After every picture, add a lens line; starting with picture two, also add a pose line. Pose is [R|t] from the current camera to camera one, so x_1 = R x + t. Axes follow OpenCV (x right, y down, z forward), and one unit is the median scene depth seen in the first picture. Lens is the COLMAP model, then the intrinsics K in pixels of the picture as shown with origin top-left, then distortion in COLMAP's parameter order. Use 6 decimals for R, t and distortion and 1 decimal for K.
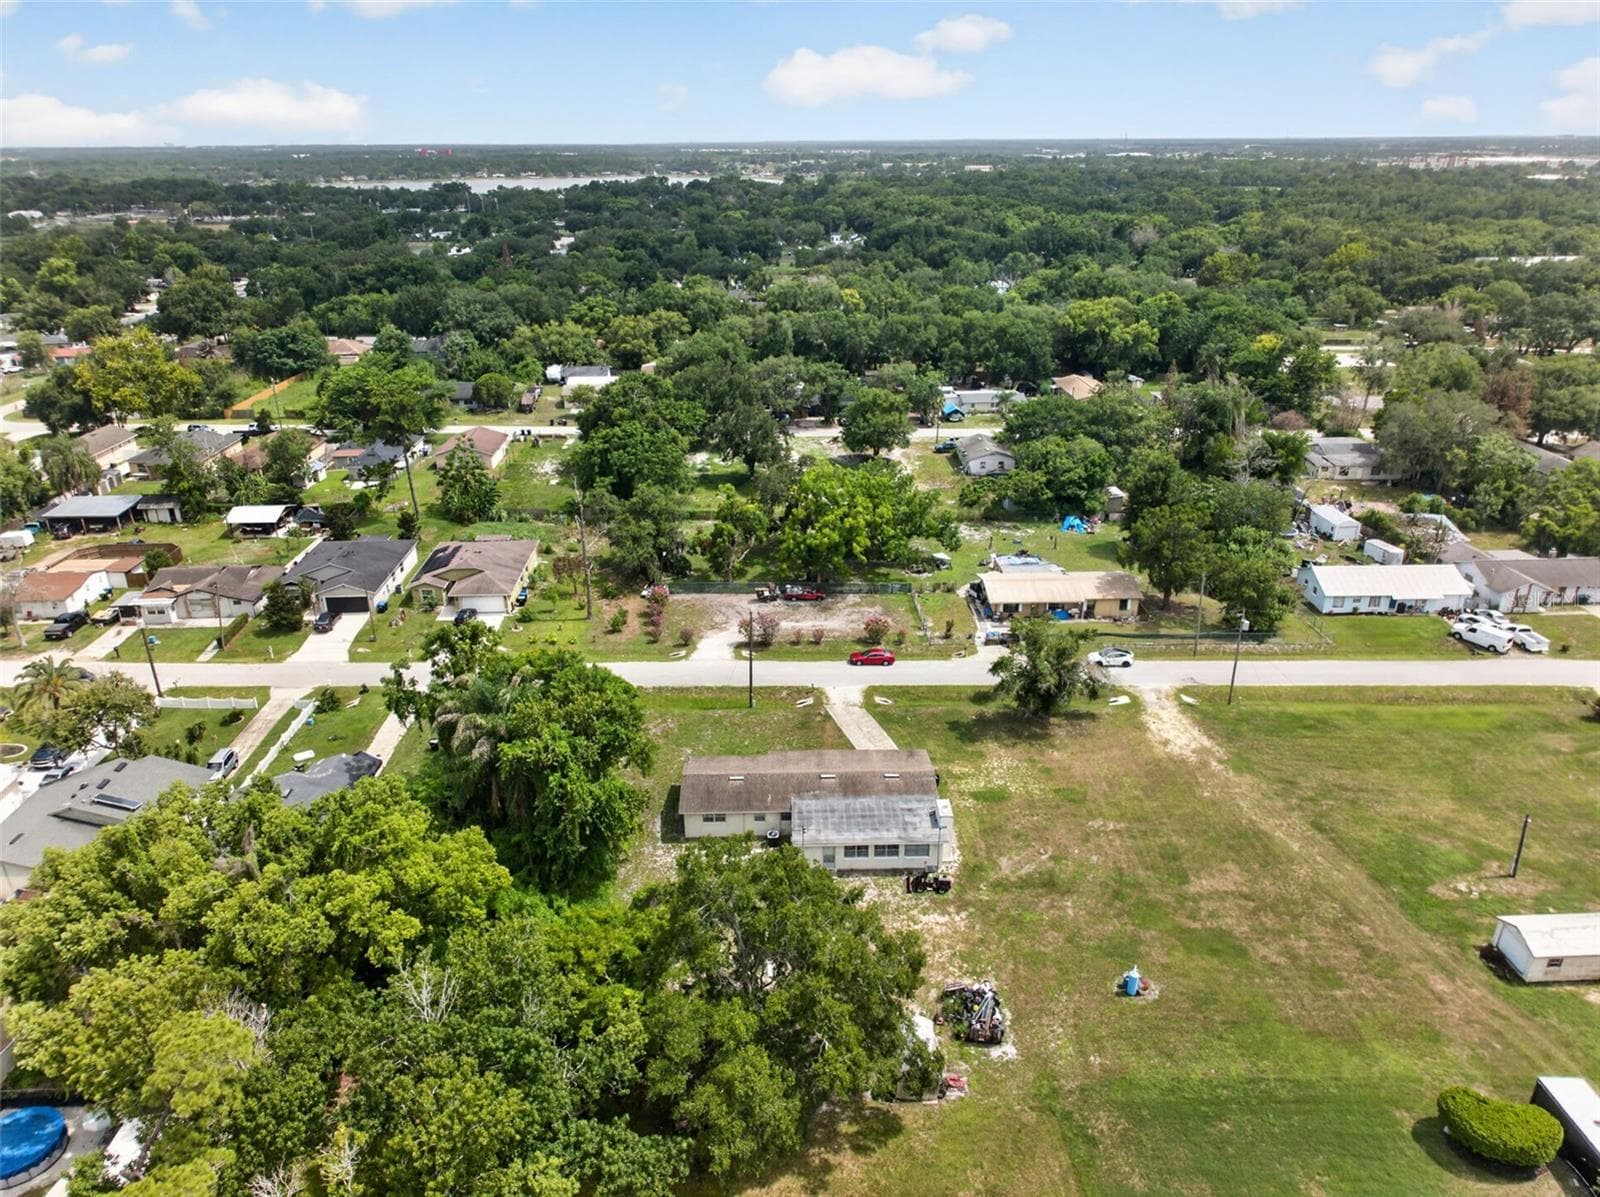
lens RADIAL K [[1088.1, 0, 801.5], [0, 1088.1, 599.8], [0, 0, 1]] dist [-0.002149, 0.000275]
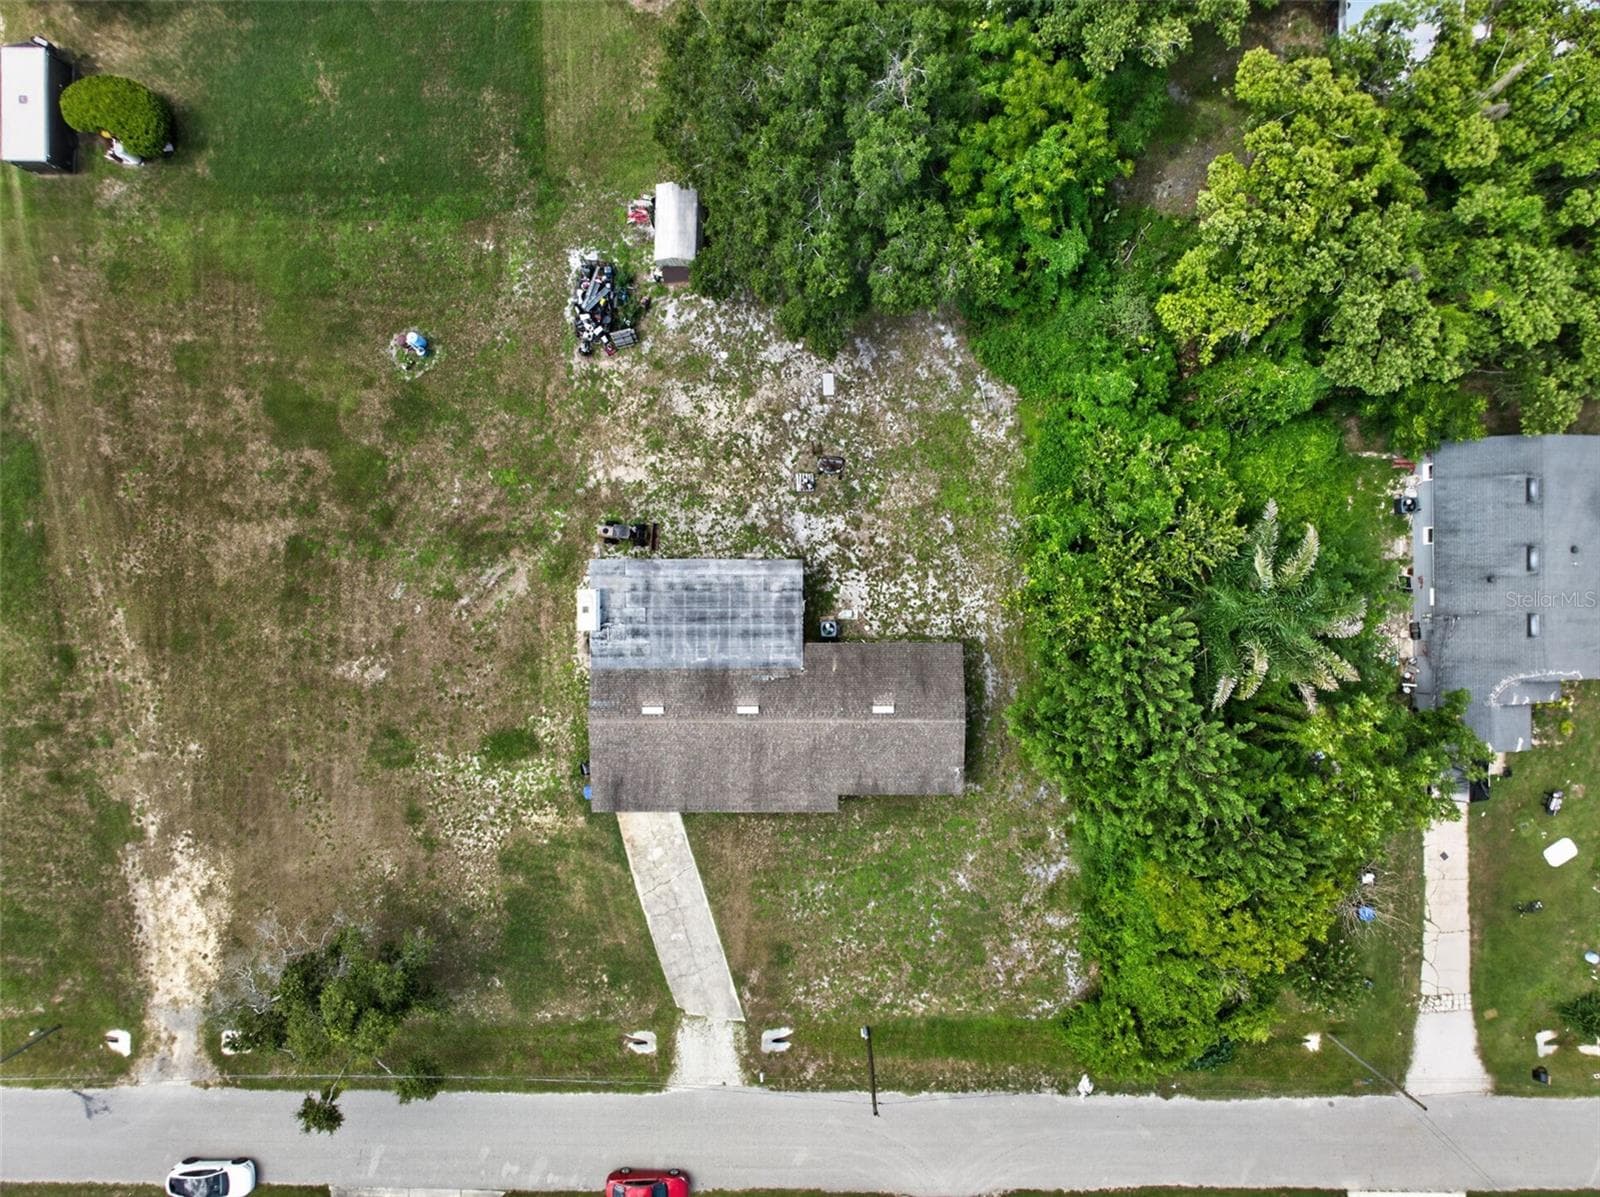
lens RADIAL K [[1088.1, 0, 797.6], [0, 1088.1, 602.0], [0, 0, 1]] dist [-0.002149, 0.000275]
pose [[-0.999800, -0.019611, 0.003915, -0.005485], [0.011494, -0.403341, 0.914978, -0.306181], [-0.016364, 0.914840, 0.403486, 0.481437]]
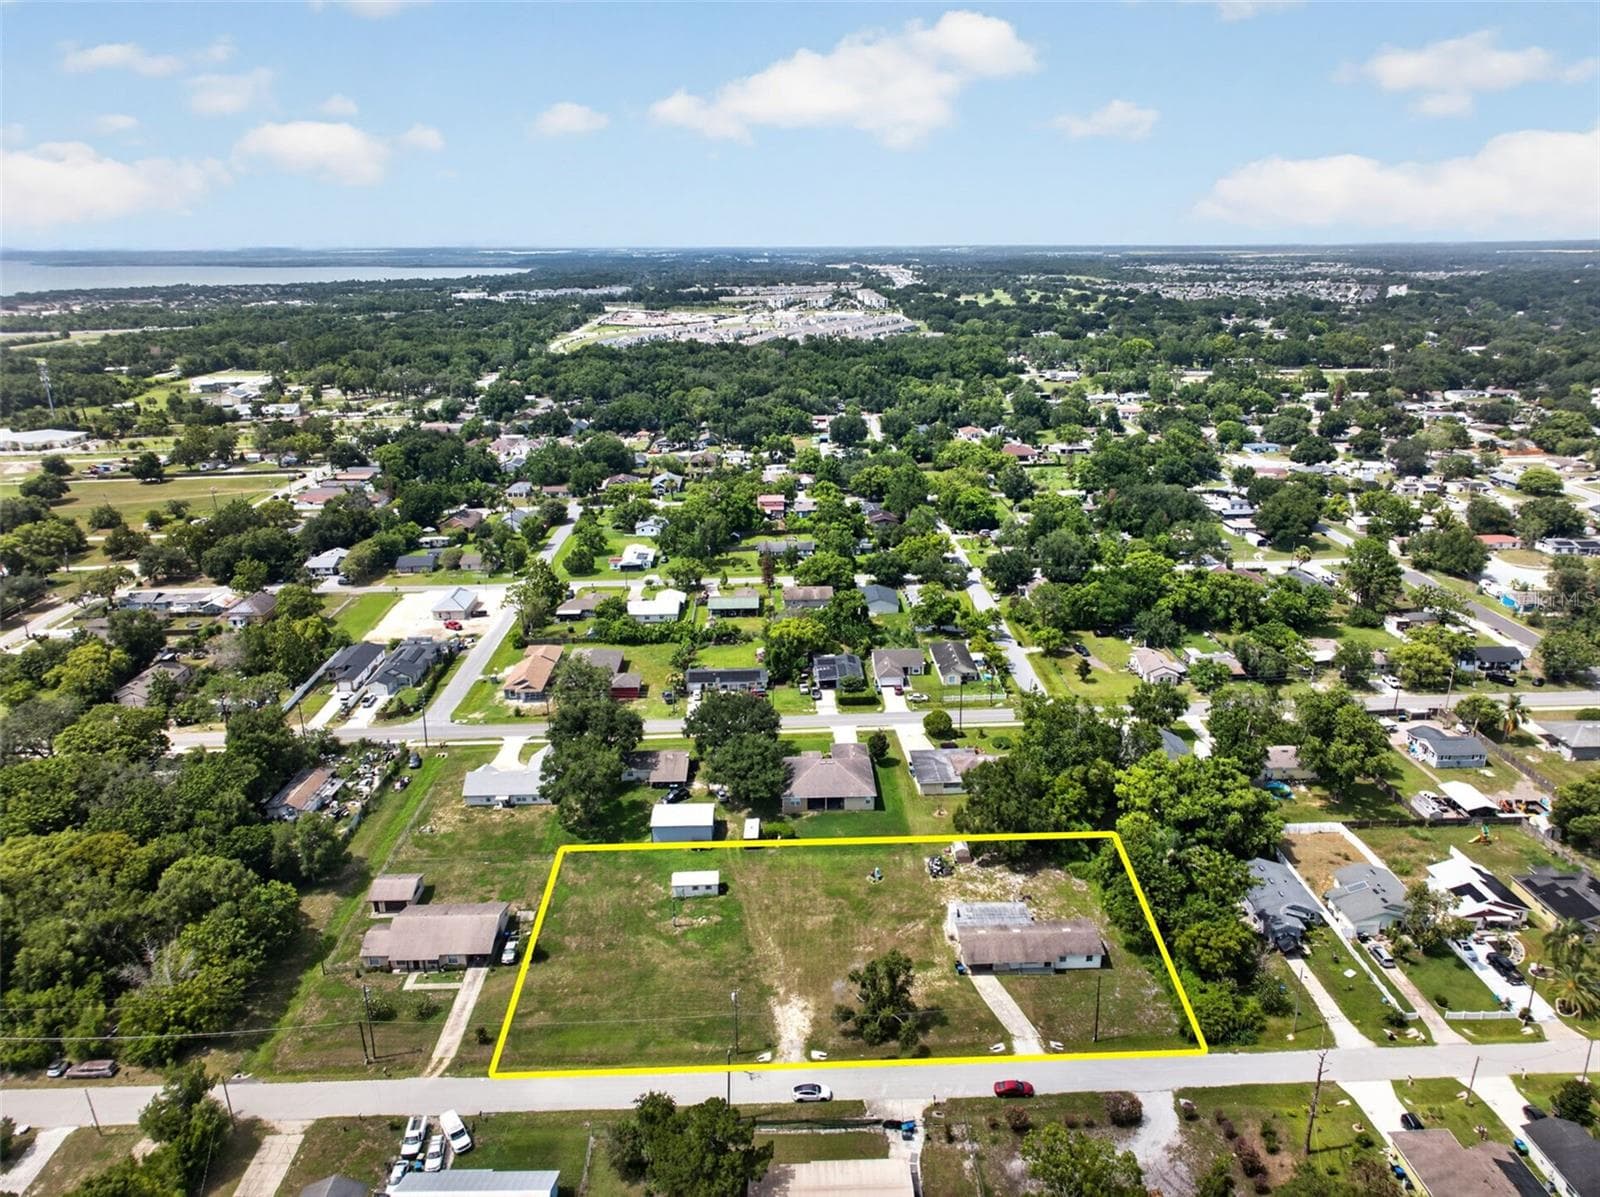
lens RADIAL K [[1088.1, 0, 802.2], [0, 1088.1, 607.2], [0, 0, 1]] dist [-0.002149, 0.000275]
pose [[-0.999848, 0.016289, 0.006152, 0.262430], [0.016230, 0.743891, 0.668104, -1.058567], [0.006307, 0.668103, -0.744042, 1.437237]]
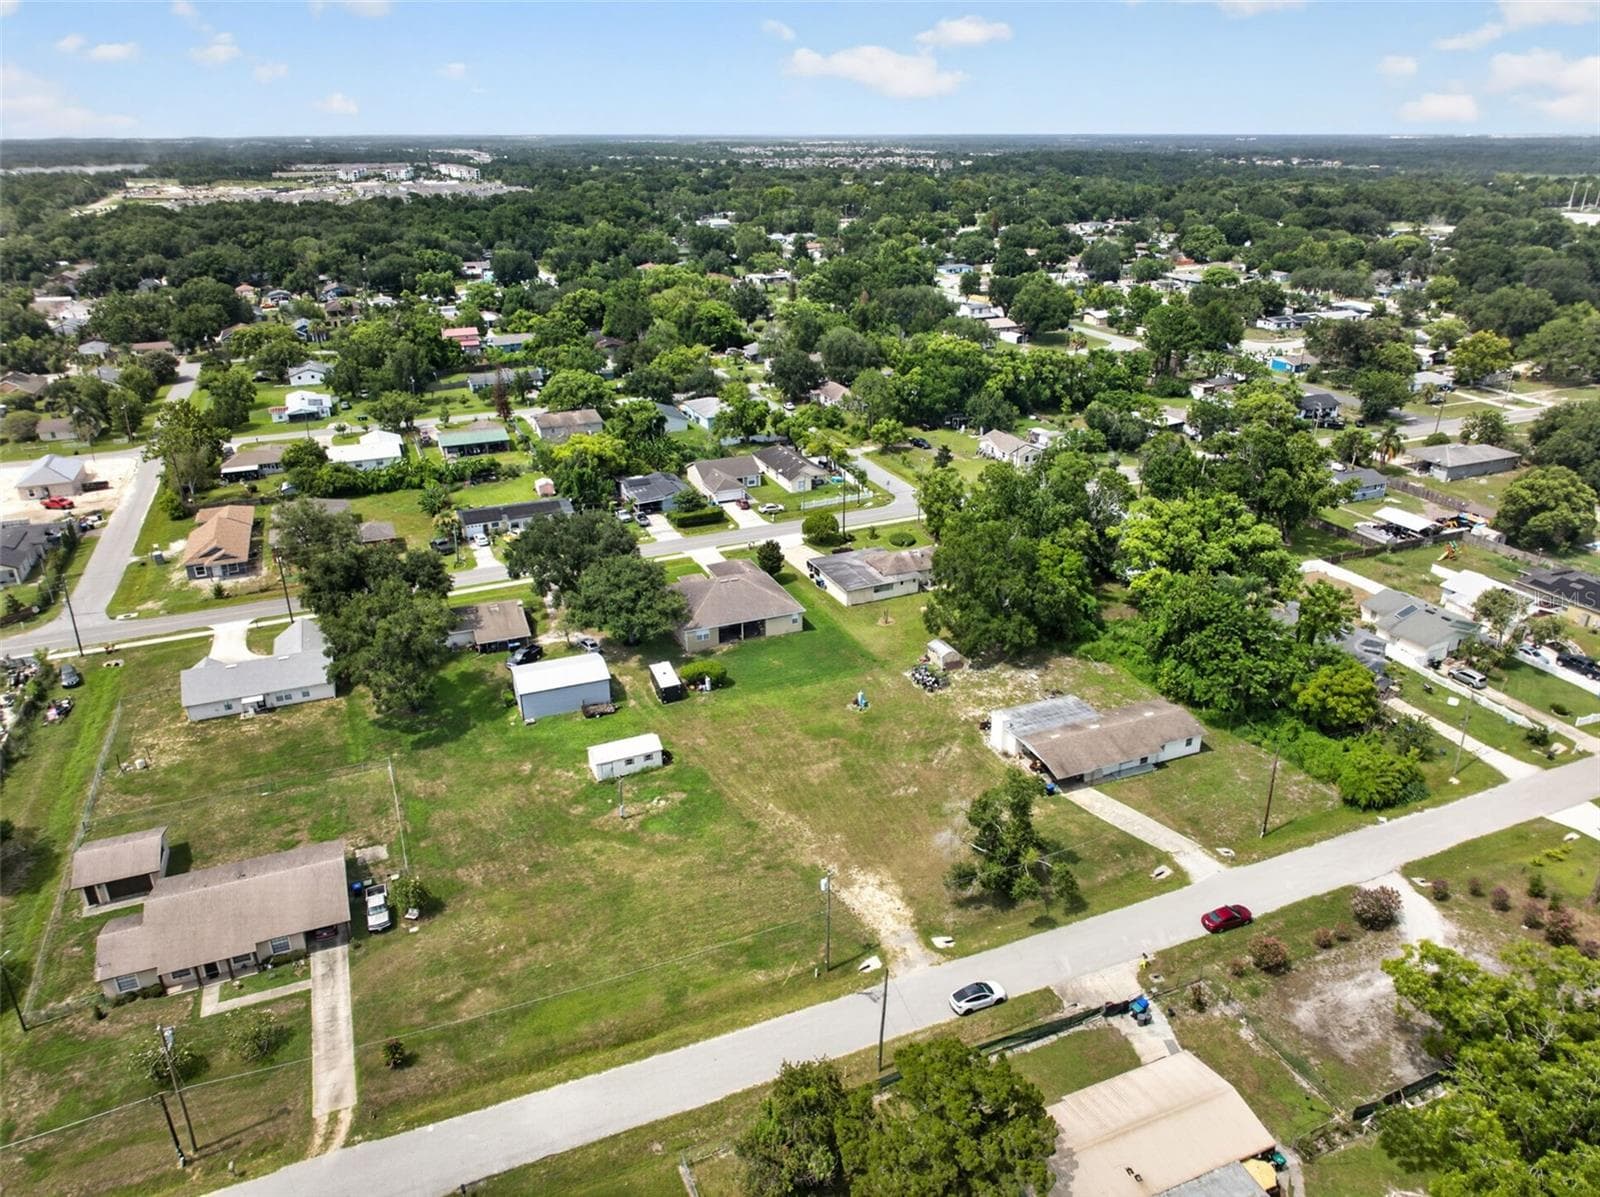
lens RADIAL K [[1088.1, 0, 802.4], [0, 1088.1, 604.0], [0, 0, 1]] dist [-0.002149, 0.000275]
pose [[-0.932344, 0.153861, -0.327202, 0.571982], [-0.133396, 0.694731, 0.706791, -0.624420], [0.336065, 0.702620, -0.627204, 1.173428]]
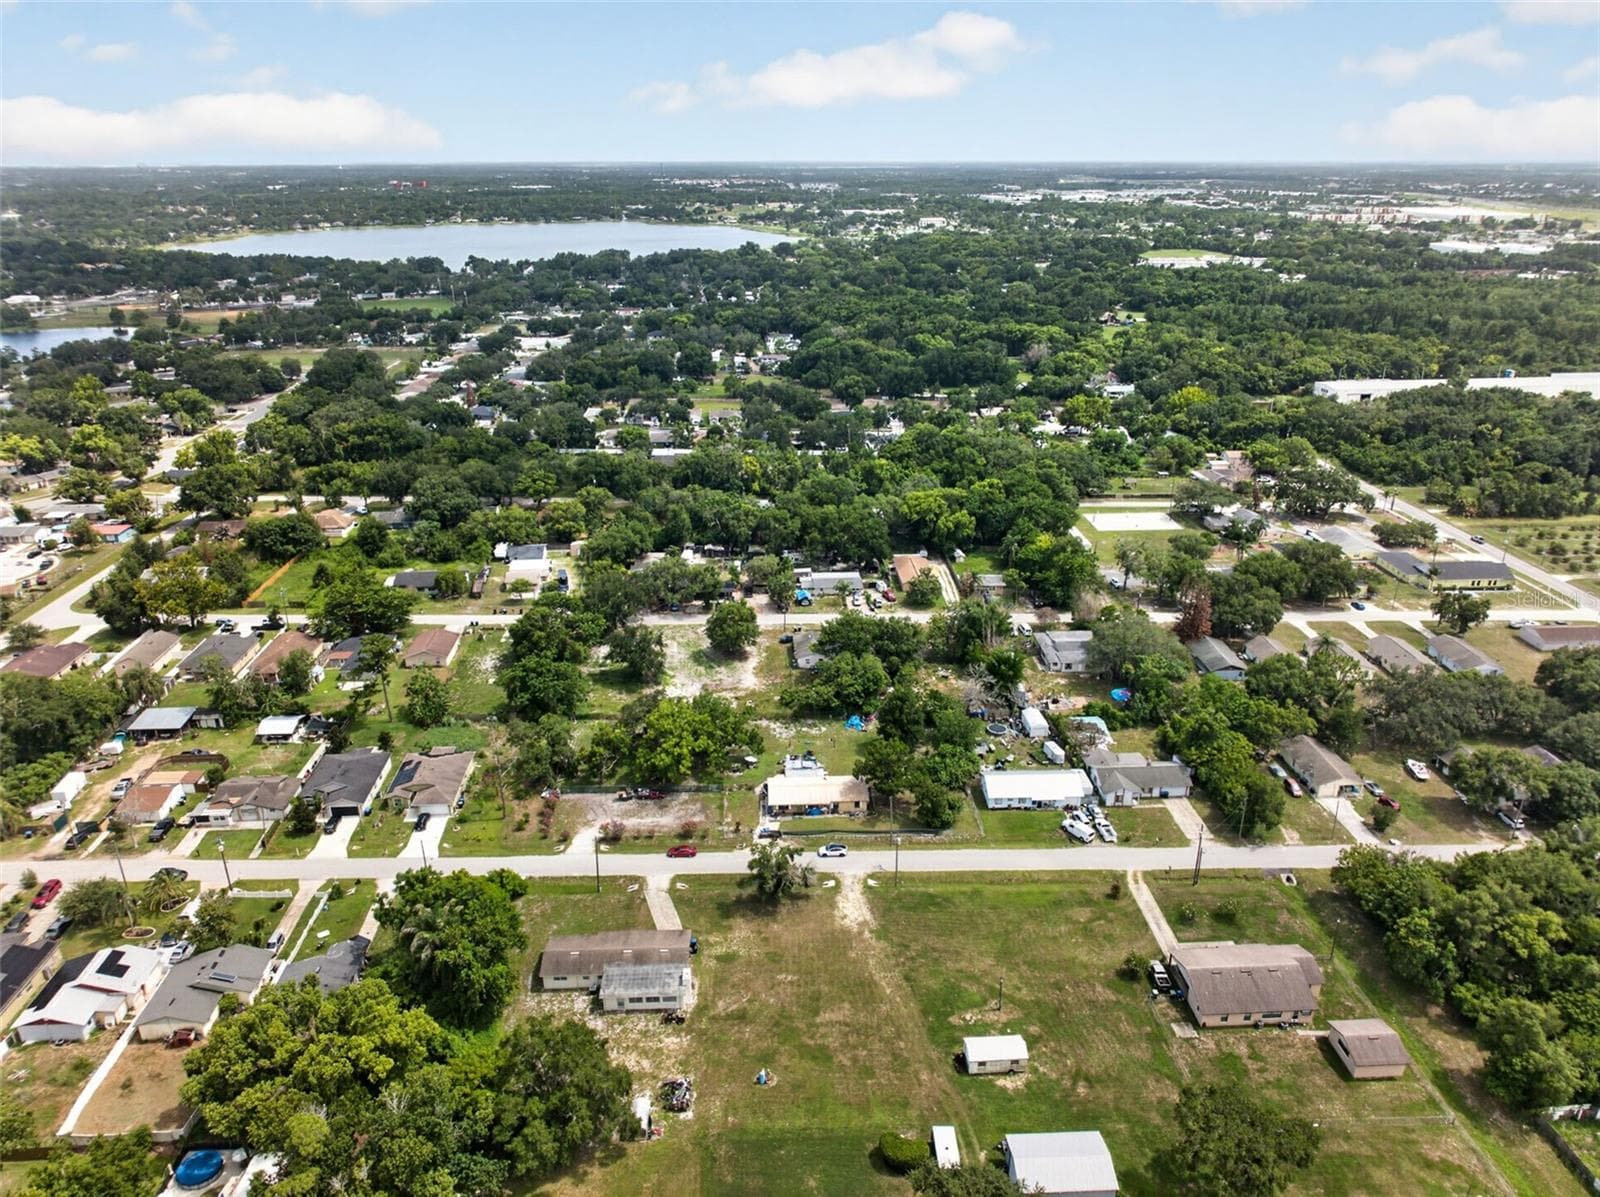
lens RADIAL K [[1088.1, 0, 801.0], [0, 1088.1, 593.8], [0, 0, 1]] dist [-0.002149, 0.000275]
pose [[0.999762, -0.002378, 0.021684, 0.192410], [0.002810, 0.999798, -0.019925, -0.272043], [-0.021633, 0.019981, 0.999566, -0.553456]]
